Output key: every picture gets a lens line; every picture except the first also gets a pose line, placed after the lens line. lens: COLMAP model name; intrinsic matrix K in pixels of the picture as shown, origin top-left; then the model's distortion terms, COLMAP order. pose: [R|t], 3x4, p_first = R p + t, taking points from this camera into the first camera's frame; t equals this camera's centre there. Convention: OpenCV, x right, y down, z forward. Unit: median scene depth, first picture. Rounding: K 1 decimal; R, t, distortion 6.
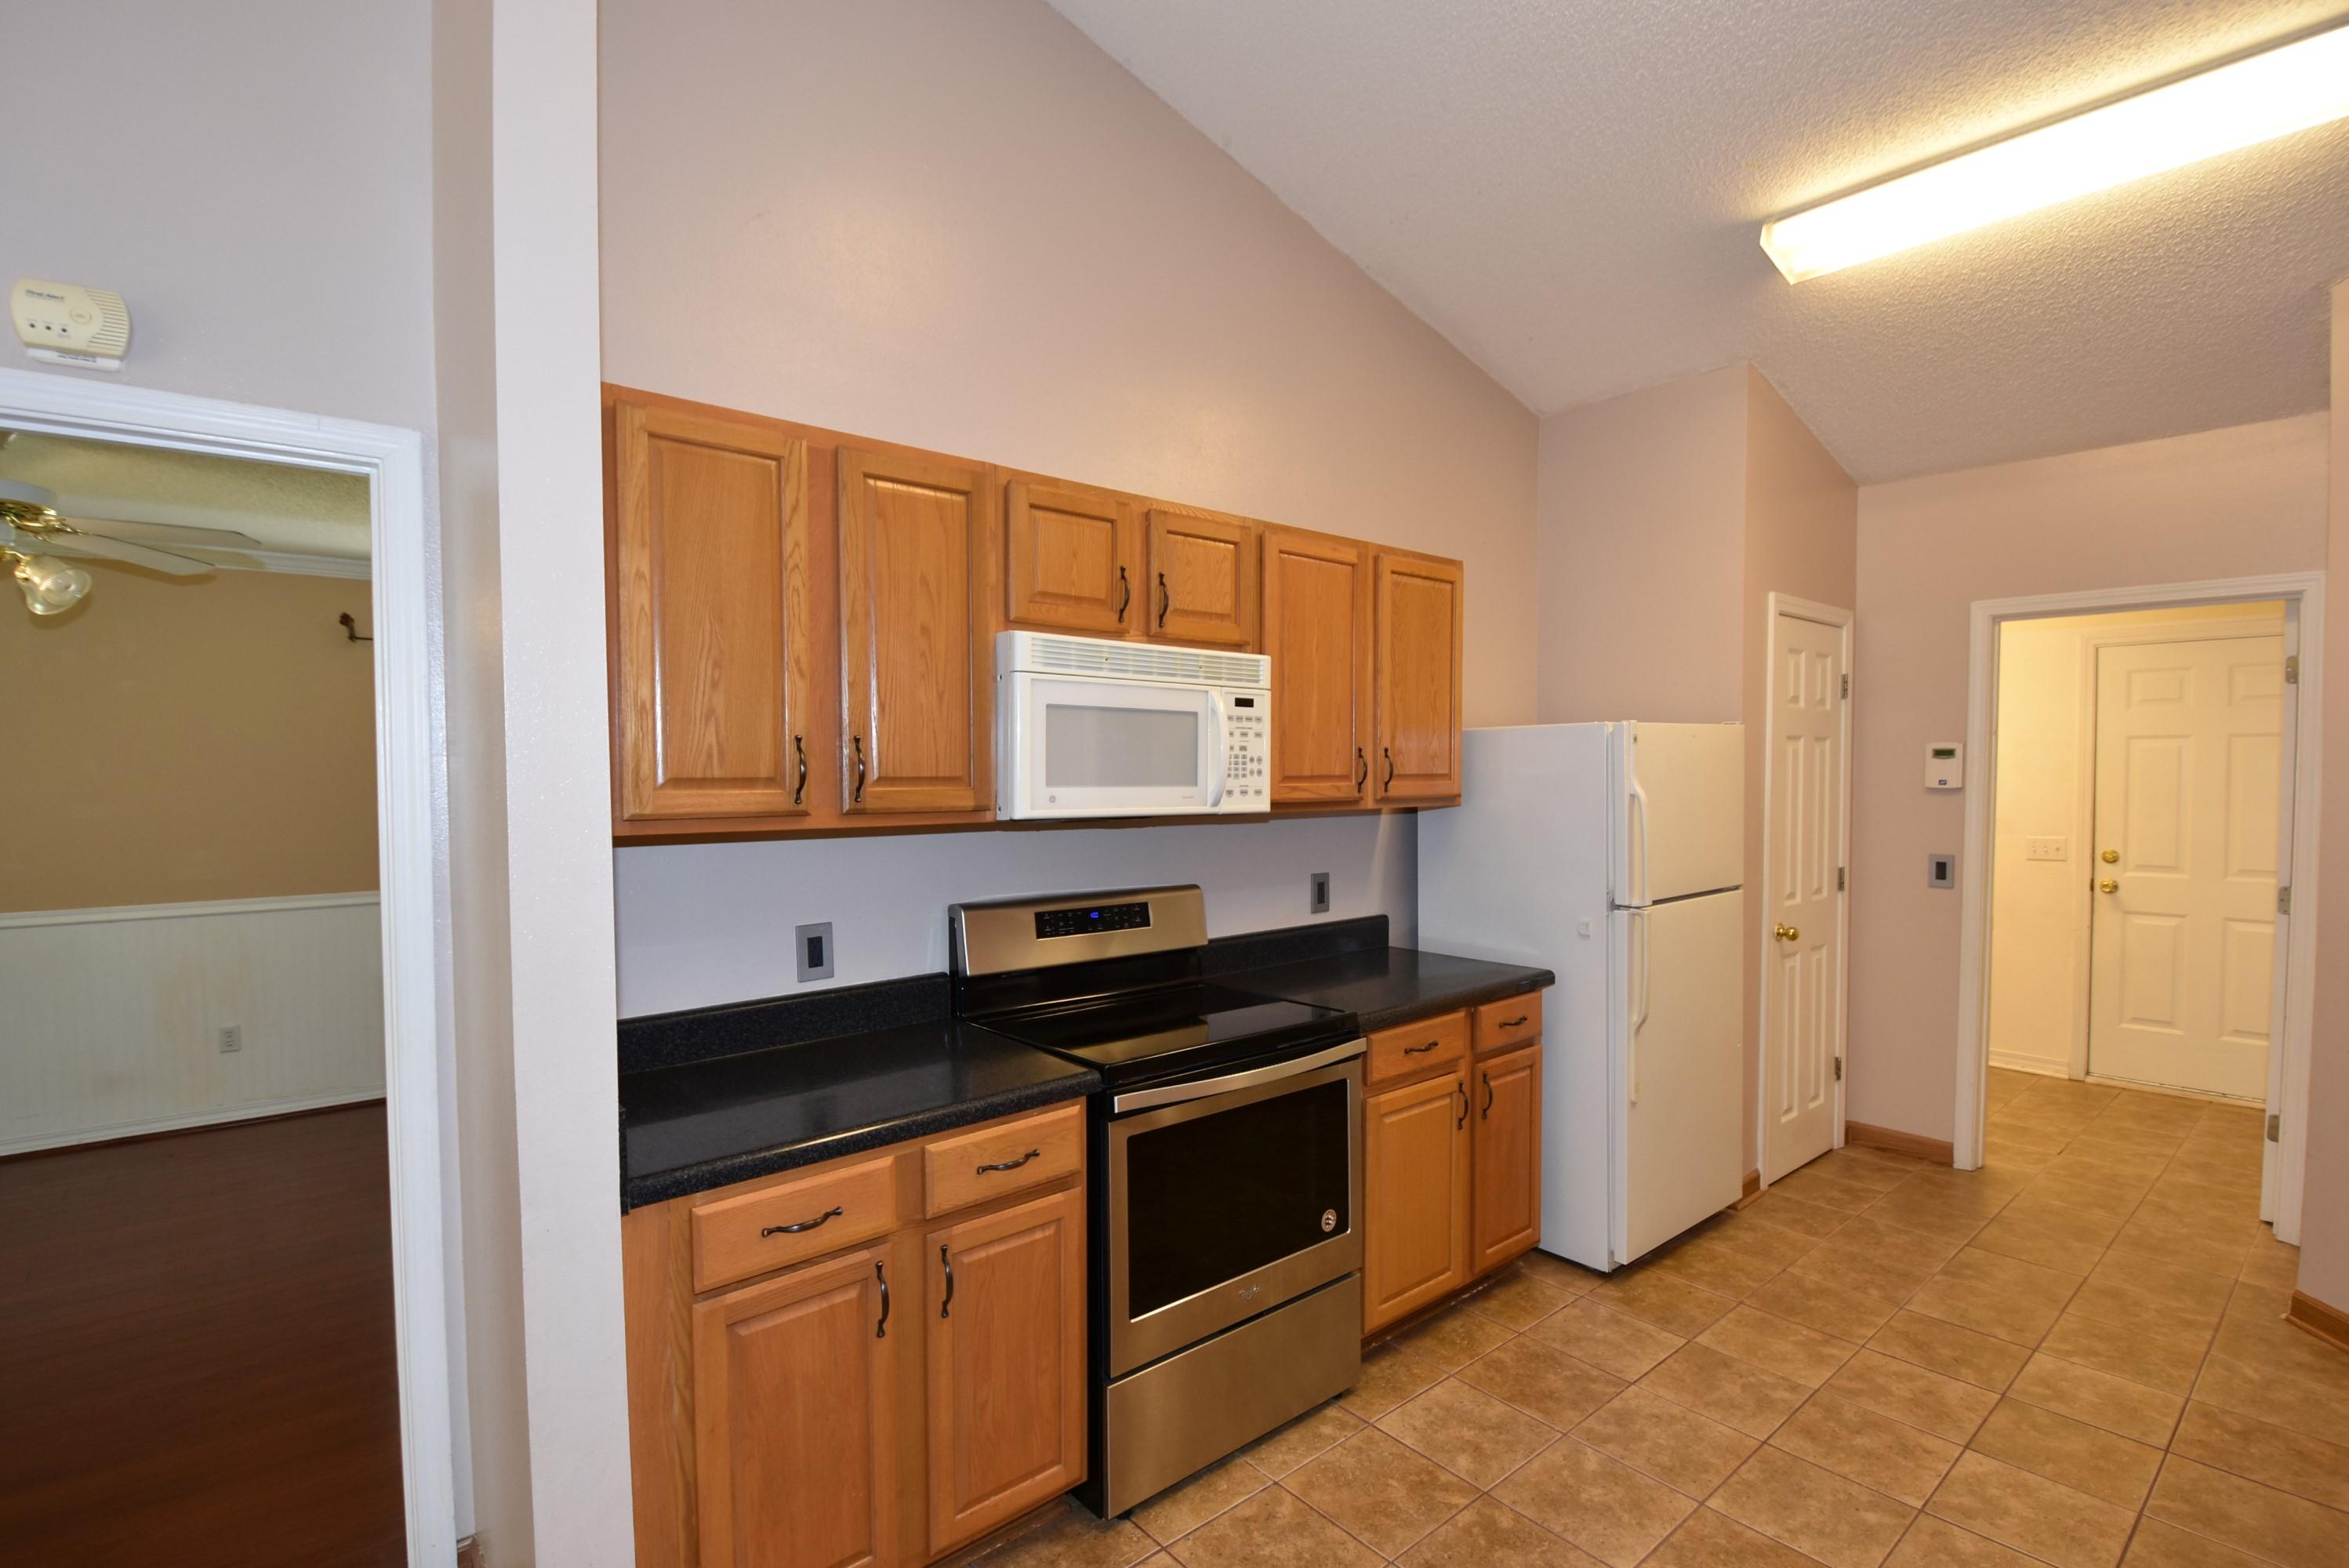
lens RADIAL K [[1094.3, 0, 1170.7], [0, 1094.3, 797.0], [0, 0, 1]] dist [0.017623, -0.027033]
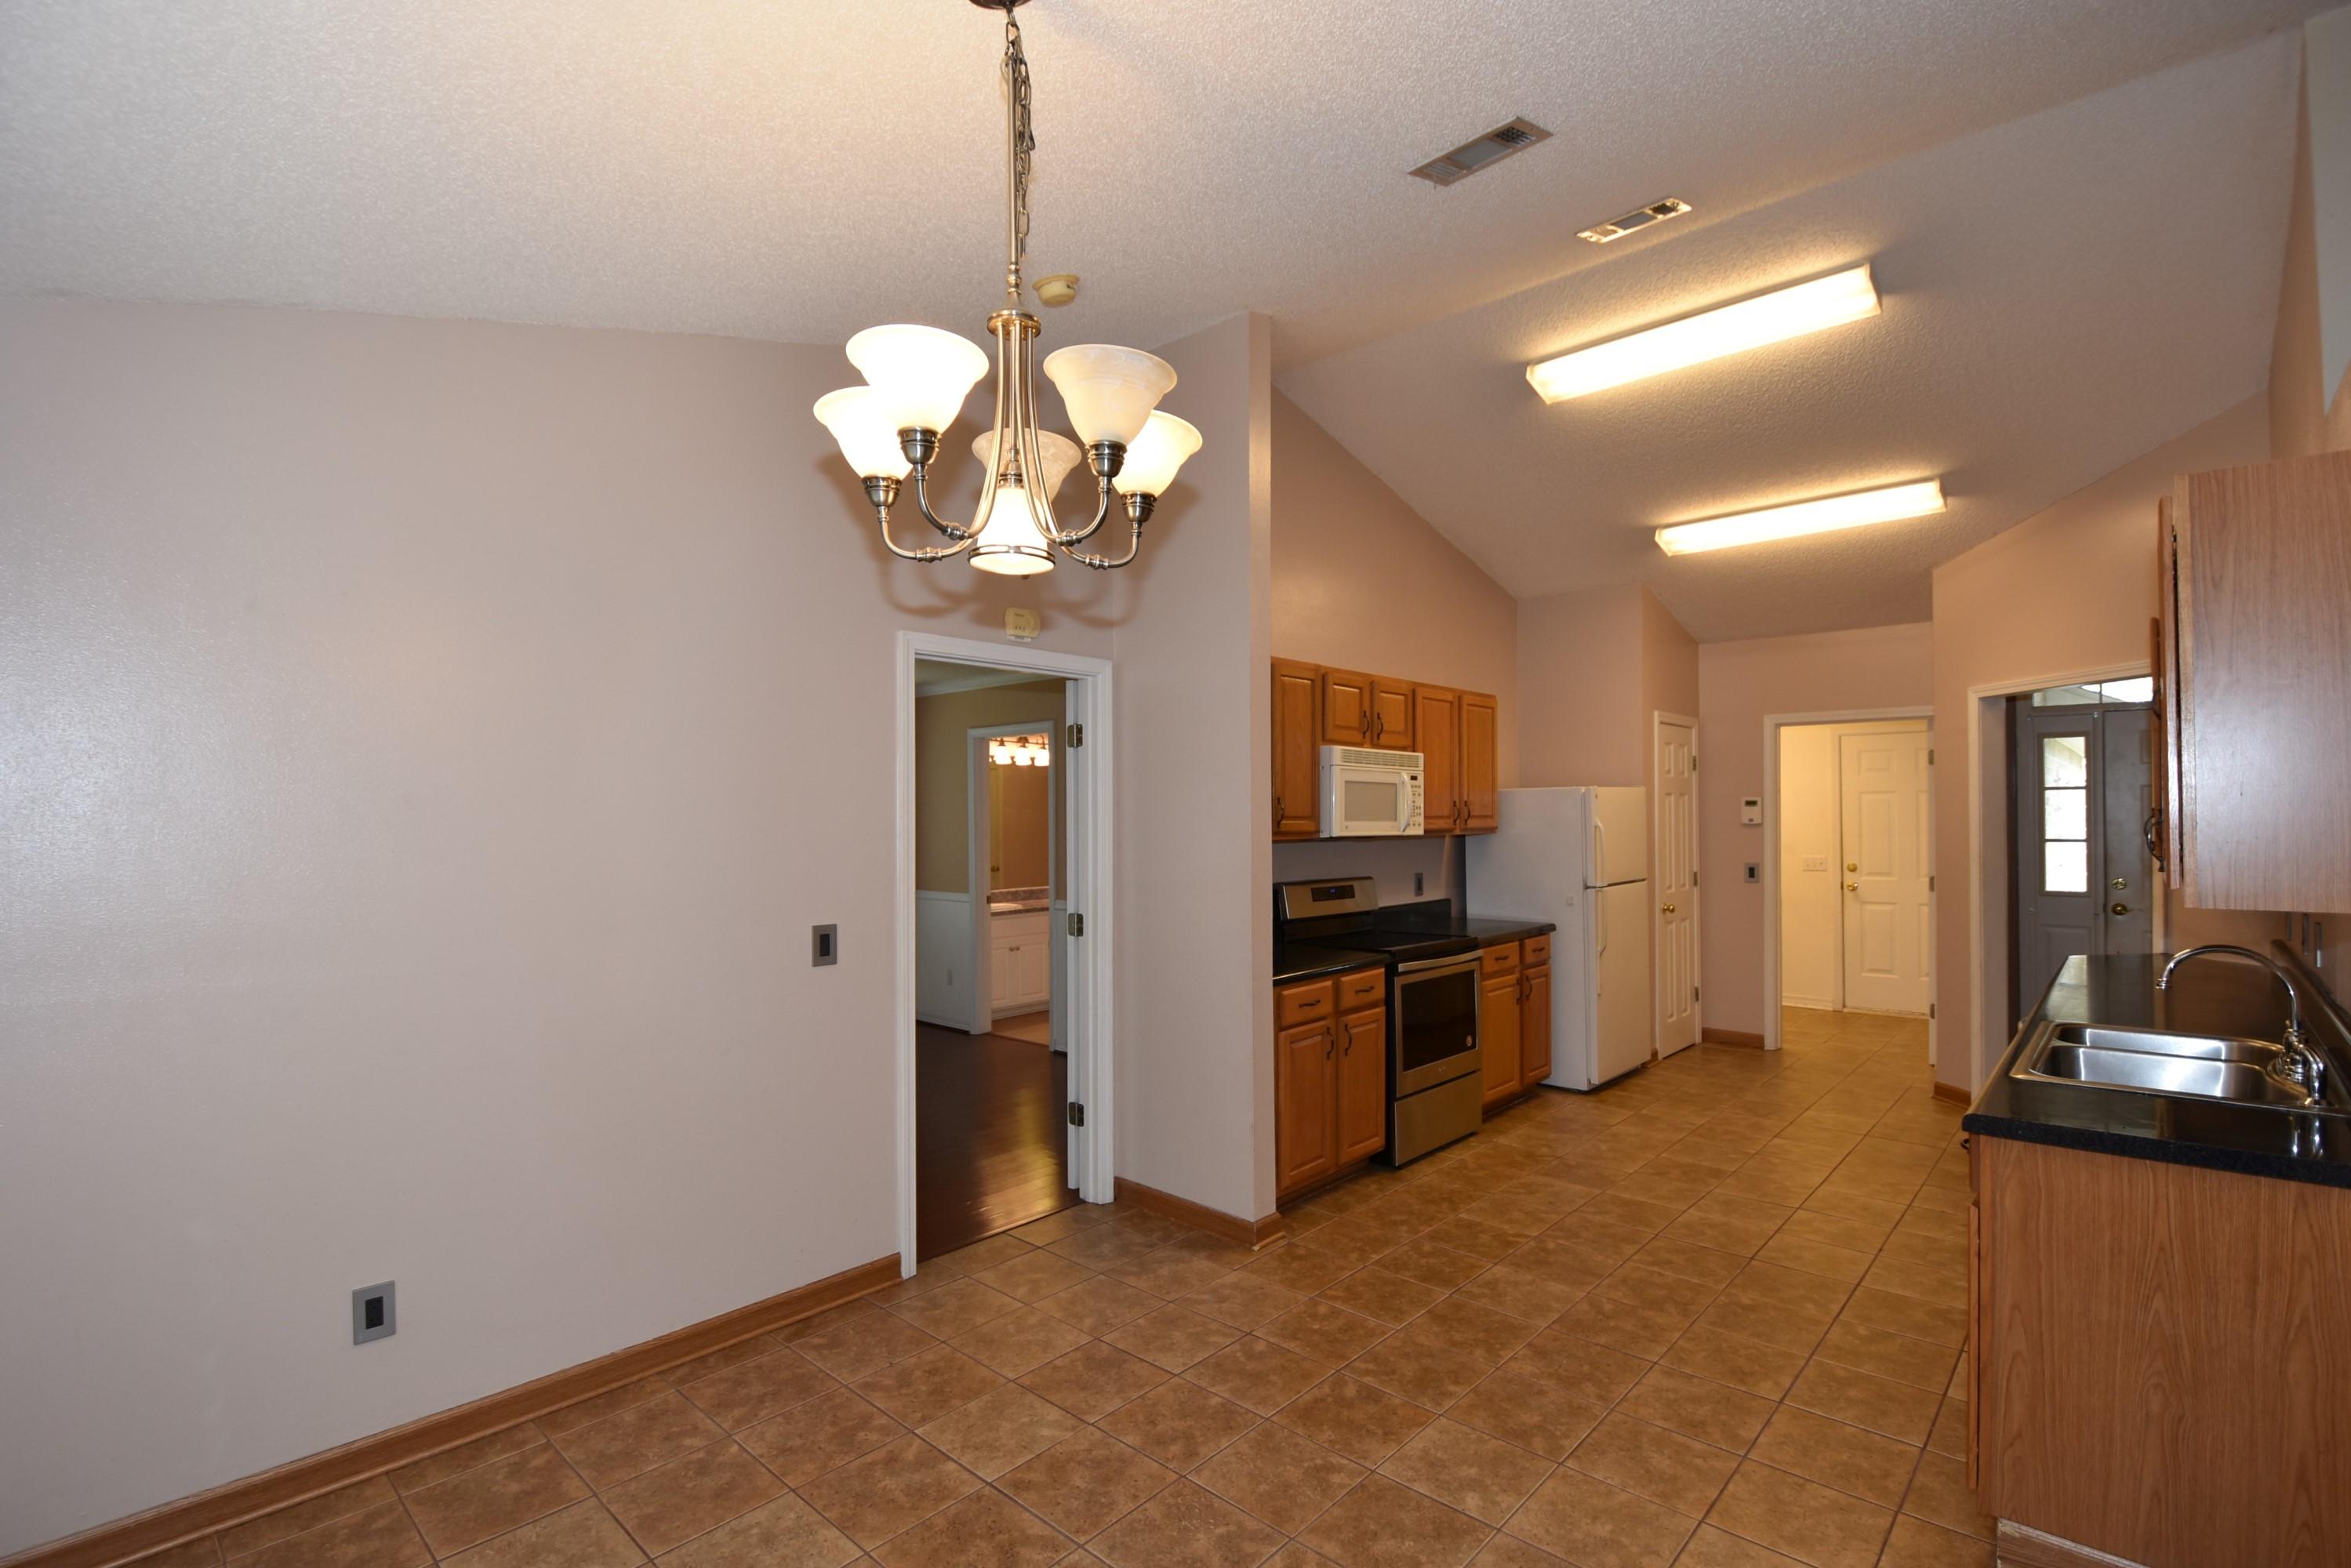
lens RADIAL K [[1081.8, 0, 1176.0], [0, 1081.8, 802.1], [0, 0, 1]] dist [0.021884, -0.023420]
pose [[0.991773, -0.002261, 0.127987, -0.530295], [0.007438, 0.999172, -0.039989, 0.026055], [-0.127790, 0.040612, 0.990969, -0.746402]]
